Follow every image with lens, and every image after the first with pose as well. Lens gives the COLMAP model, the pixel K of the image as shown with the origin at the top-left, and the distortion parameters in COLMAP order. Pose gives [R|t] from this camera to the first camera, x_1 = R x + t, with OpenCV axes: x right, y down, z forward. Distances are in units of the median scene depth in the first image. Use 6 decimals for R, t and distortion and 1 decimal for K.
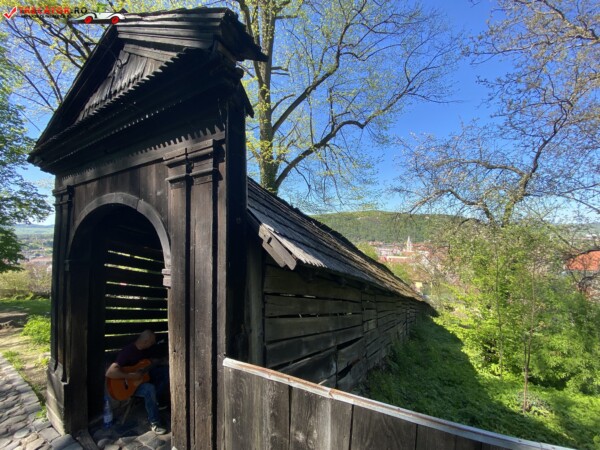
lens RADIAL K [[234.3, 0, 301.8], [0, 234.3, 221.8], [0, 0, 1]] dist [-0.022357, -0.006045]
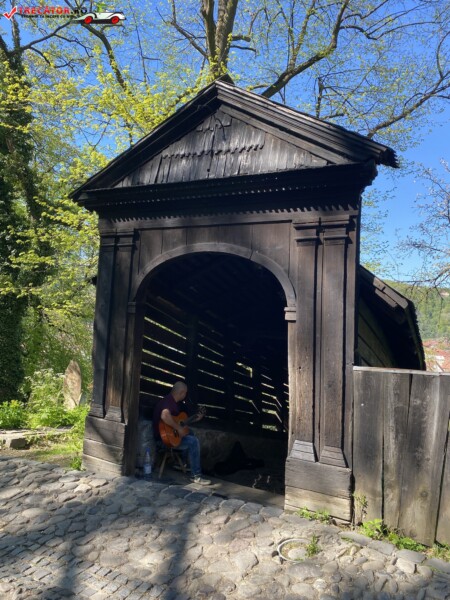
lens RADIAL K [[441.6, 0, 222.9], [0, 441.6, 283.9], [0, 0, 1]] dist [0.000058, -0.021930]
pose [[0.997568, 0.063208, 0.029390, -1.032043], [-0.062961, 0.997973, -0.009231, 0.119349], [-0.029914, 0.007358, 0.999525, -1.442065]]
